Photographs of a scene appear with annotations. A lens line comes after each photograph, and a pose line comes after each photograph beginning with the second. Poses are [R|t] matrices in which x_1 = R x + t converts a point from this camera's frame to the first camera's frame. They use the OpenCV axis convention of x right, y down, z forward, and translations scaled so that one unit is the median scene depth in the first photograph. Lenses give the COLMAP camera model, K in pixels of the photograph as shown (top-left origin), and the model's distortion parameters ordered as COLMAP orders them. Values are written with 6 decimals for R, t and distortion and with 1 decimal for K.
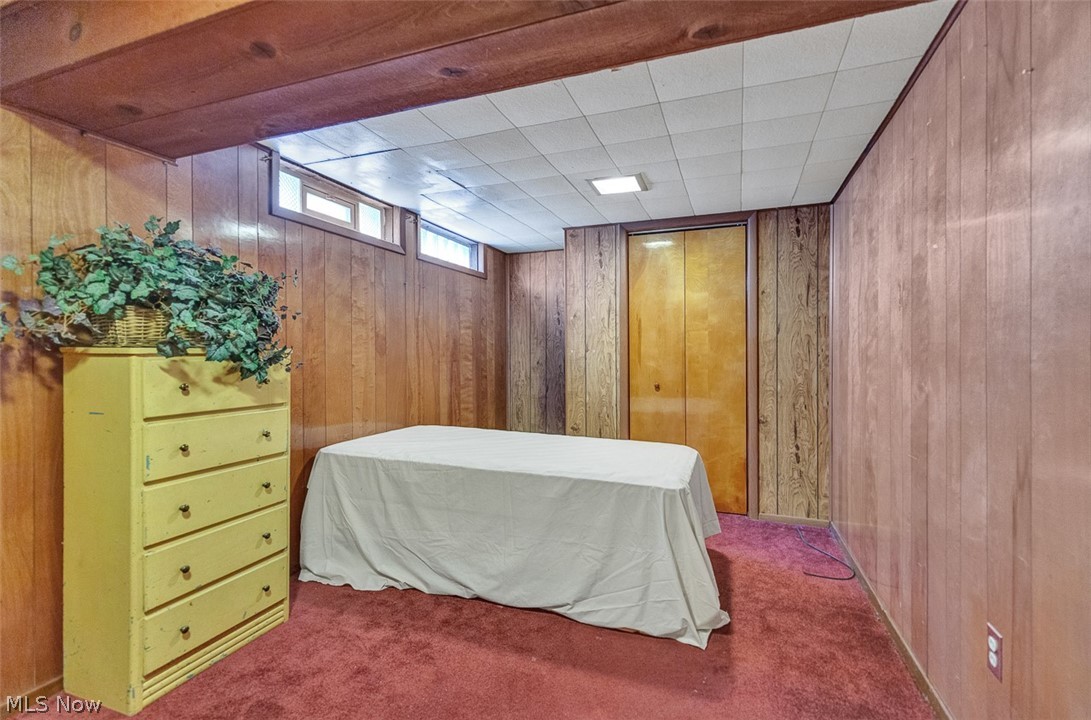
lens RADIAL K [[513.9, 0, 545.5], [0, 513.9, 360.0], [0, 0, 1]] dist [0.020621, -0.000612]
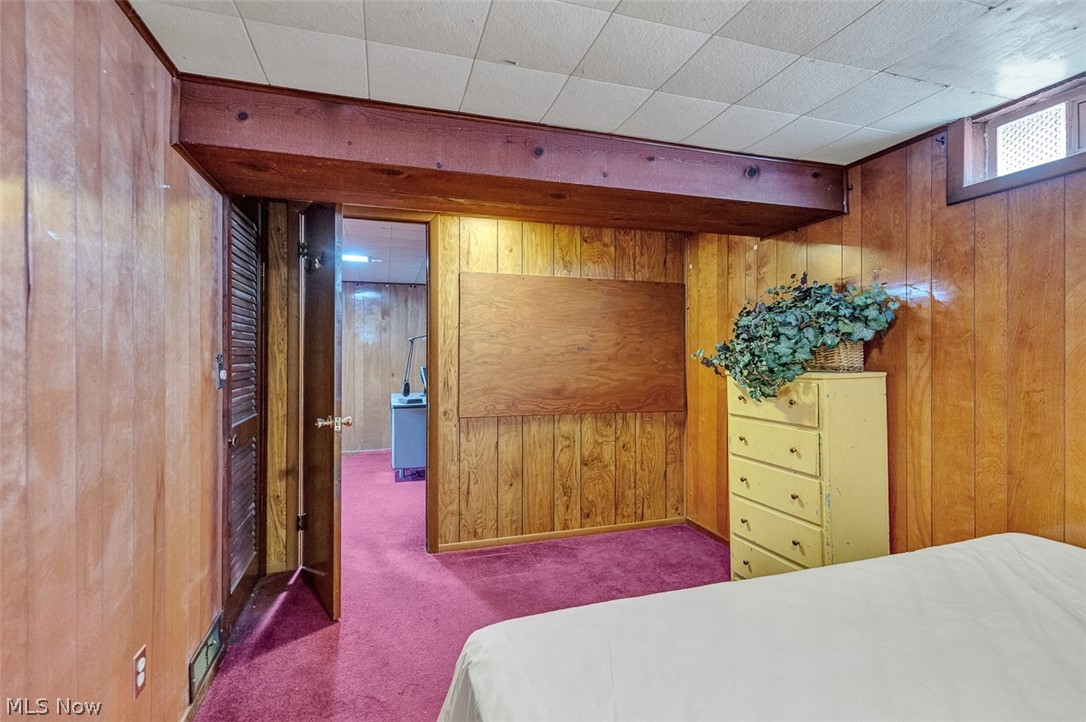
lens RADIAL K [[493.1, 0, 542.0], [0, 493.1, 356.9], [0, 0, 1]] dist [0.012629, -0.000278]
pose [[-0.790495, 0.004752, -0.612451, 0.567382], [-0.001012, 0.999958, 0.009064, -0.070376], [0.612468, 0.007784, -0.790457, 1.586326]]
